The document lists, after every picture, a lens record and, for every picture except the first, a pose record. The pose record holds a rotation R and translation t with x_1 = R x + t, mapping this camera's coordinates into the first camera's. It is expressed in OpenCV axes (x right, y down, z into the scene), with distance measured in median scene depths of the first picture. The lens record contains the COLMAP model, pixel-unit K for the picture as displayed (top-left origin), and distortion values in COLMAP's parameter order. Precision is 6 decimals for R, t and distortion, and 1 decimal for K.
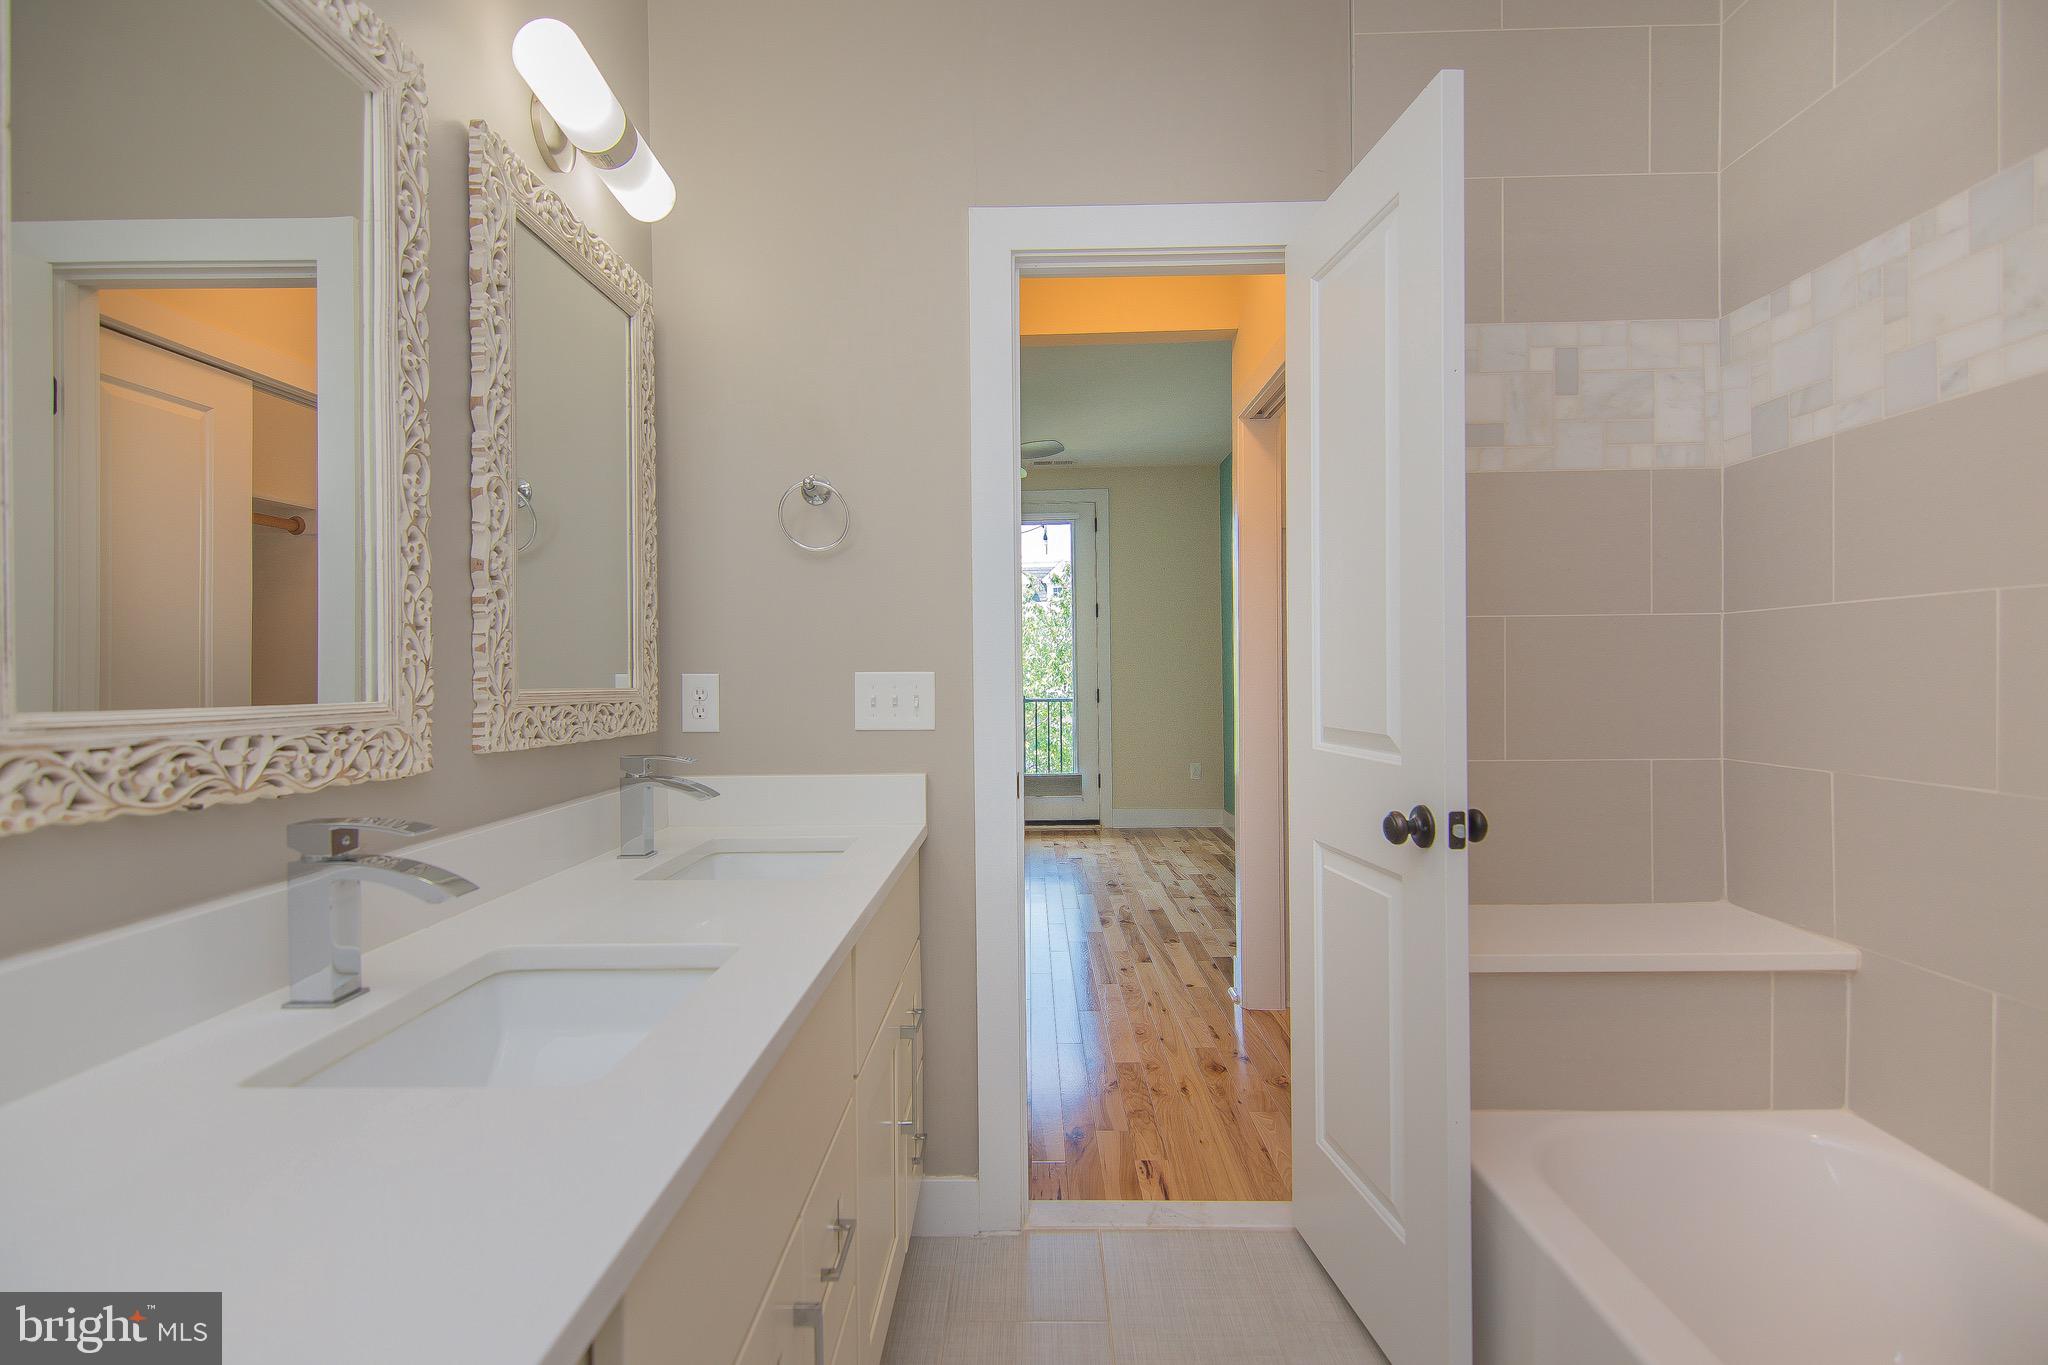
lens RADIAL K [[994.7, 0, 1007.4], [0, 994.7, 676.2], [0, 0, 1]] dist [0.000360, -0.012727]
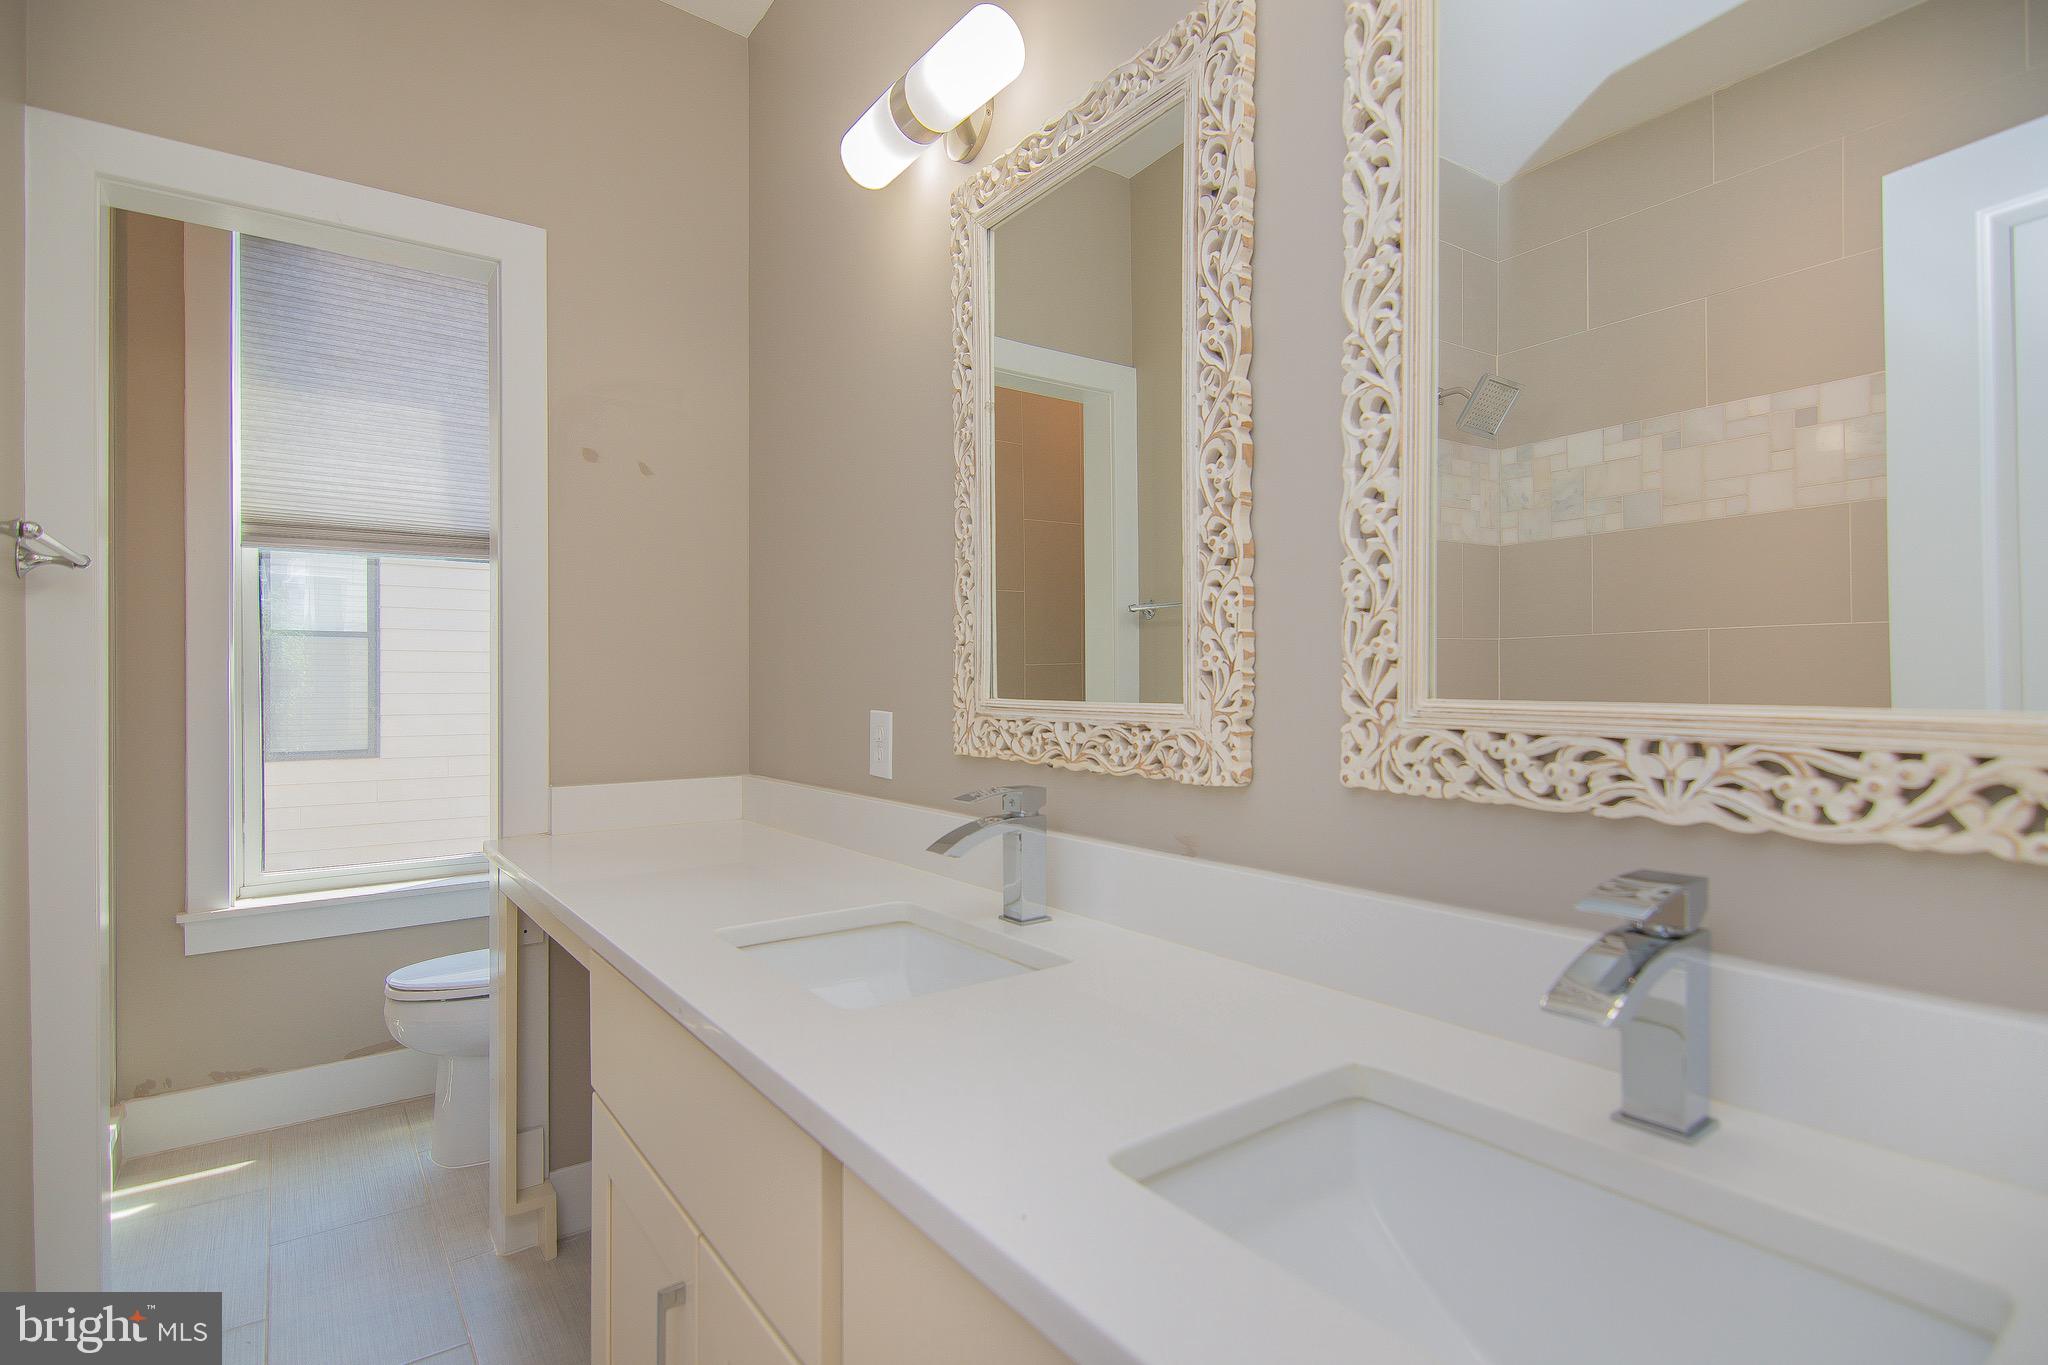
lens RADIAL K [[994.7, 0, 1007.4], [0, 994.7, 676.2], [0, 0, 1]] dist [0.000360, -0.012727]
pose [[-0.784209, 0.041616, -0.619100, 0.117206], [0.035560, 0.999123, 0.022117, -0.027435], [0.619477, -0.004670, -0.785001, 1.432917]]
